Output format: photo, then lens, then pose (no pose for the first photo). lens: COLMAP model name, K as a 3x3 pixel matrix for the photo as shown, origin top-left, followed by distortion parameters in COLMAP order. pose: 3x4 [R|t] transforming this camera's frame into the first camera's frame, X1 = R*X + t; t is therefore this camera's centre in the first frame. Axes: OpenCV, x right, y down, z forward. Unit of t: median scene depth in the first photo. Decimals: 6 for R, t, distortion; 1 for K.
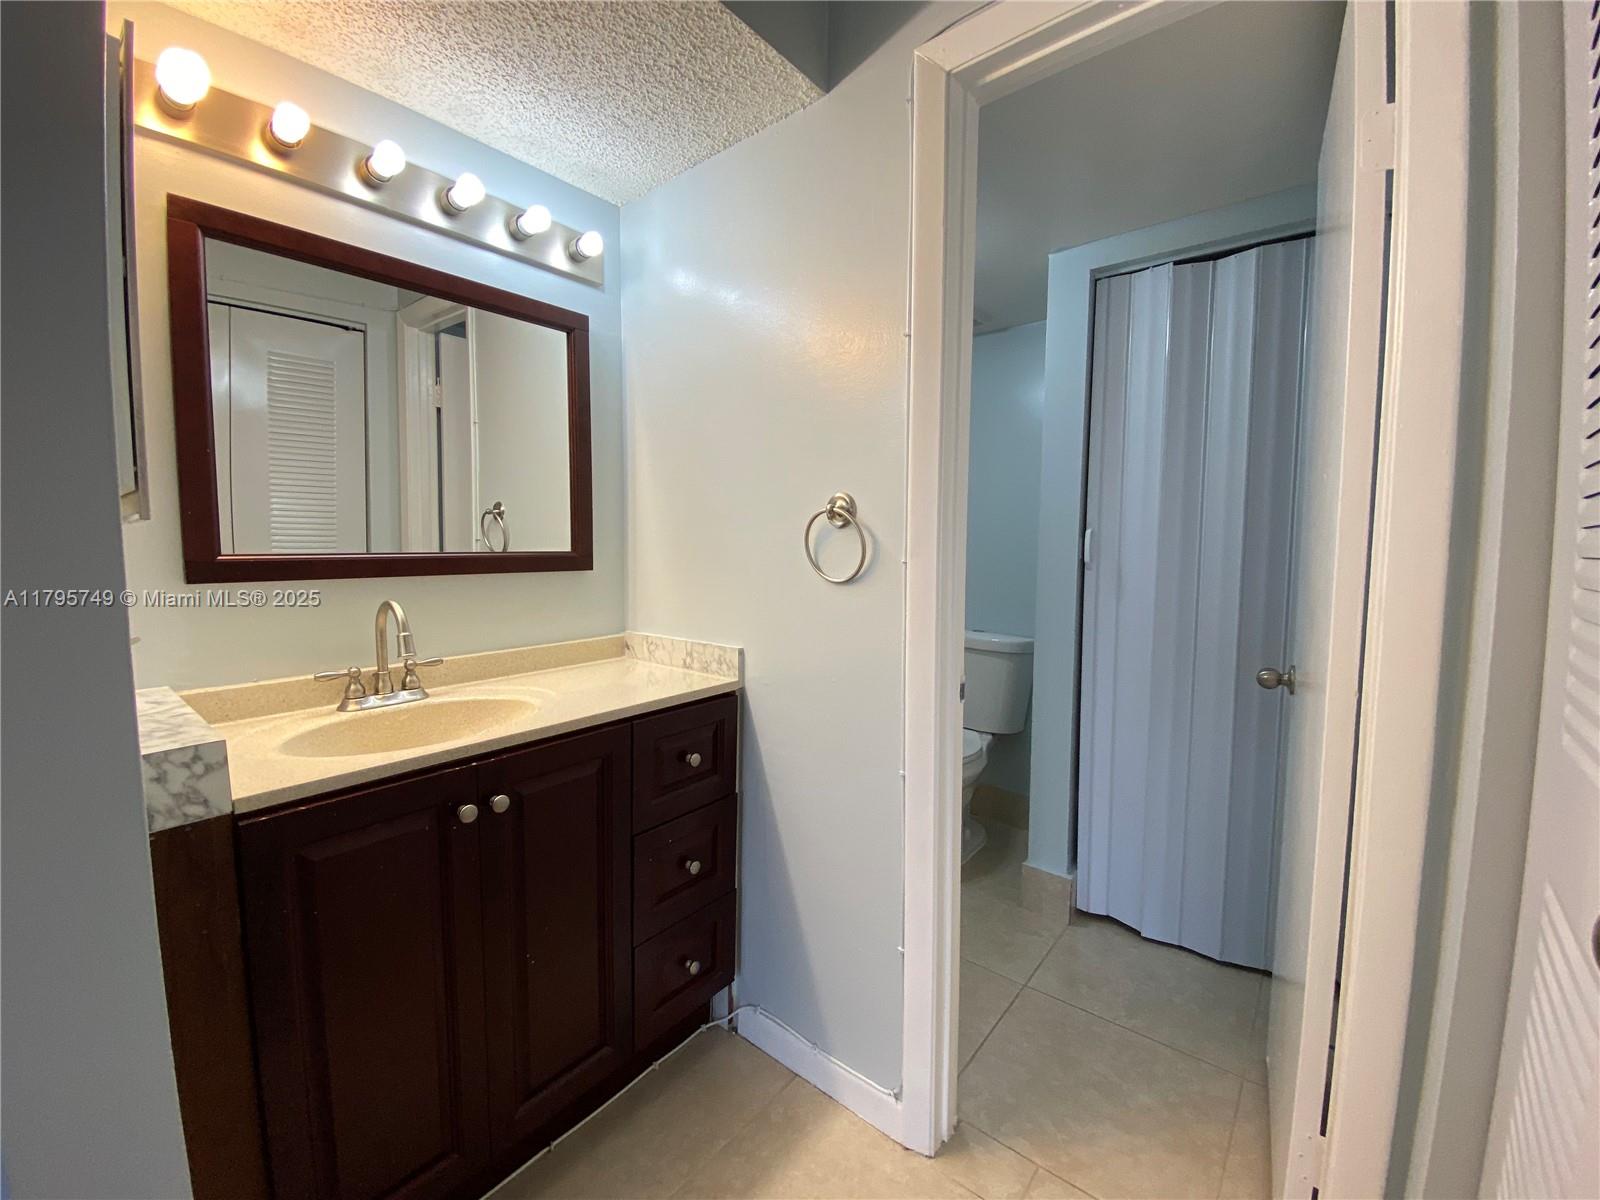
lens RADIAL K [[648.0, 0, 792.4], [0, 648.0, 598.2], [0, 0, 1]] dist [0.022319, -0.019222]
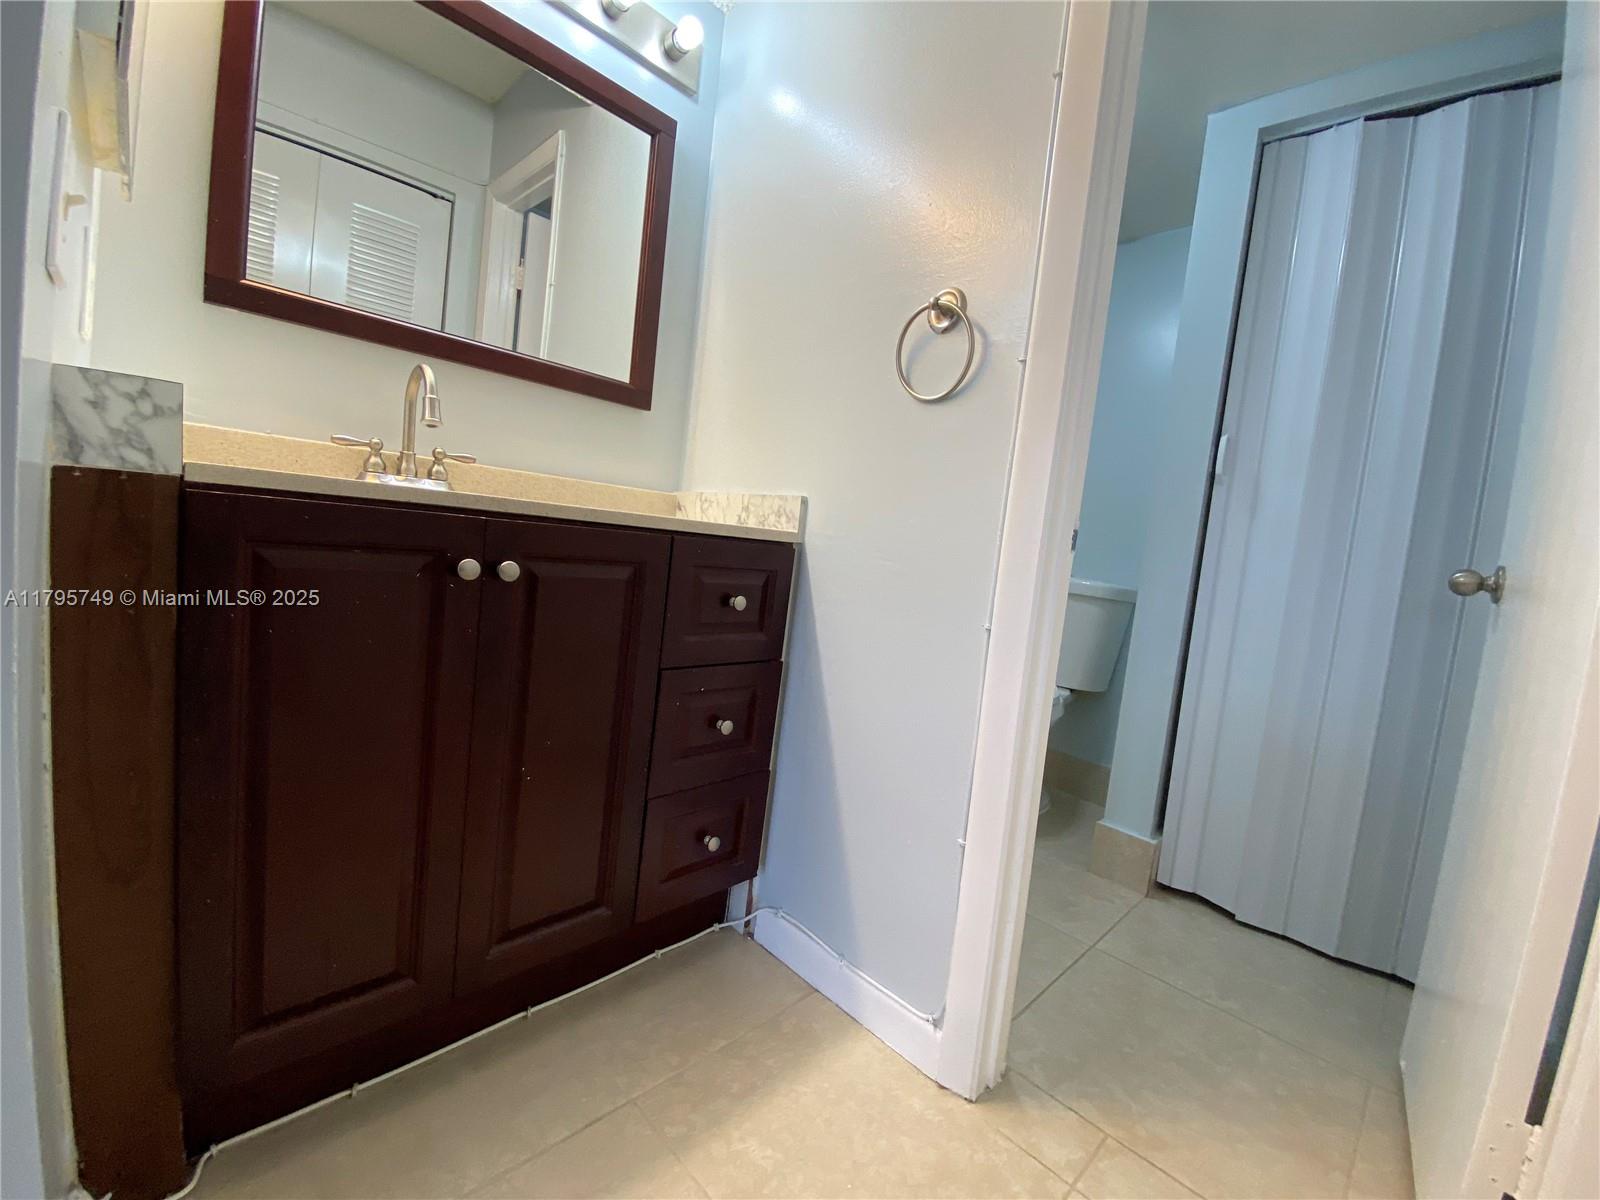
lens RADIAL K [[648.0, 0, 793.7], [0, 648.0, 595.1], [0, 0, 1]] dist [0.022319, -0.019222]
pose [[0.990011, 0.109723, -0.088541, -0.003880], [-0.110166, 0.993913, -0.000111, 0.223696], [0.087990, 0.009864, 0.996073, 0.143378]]
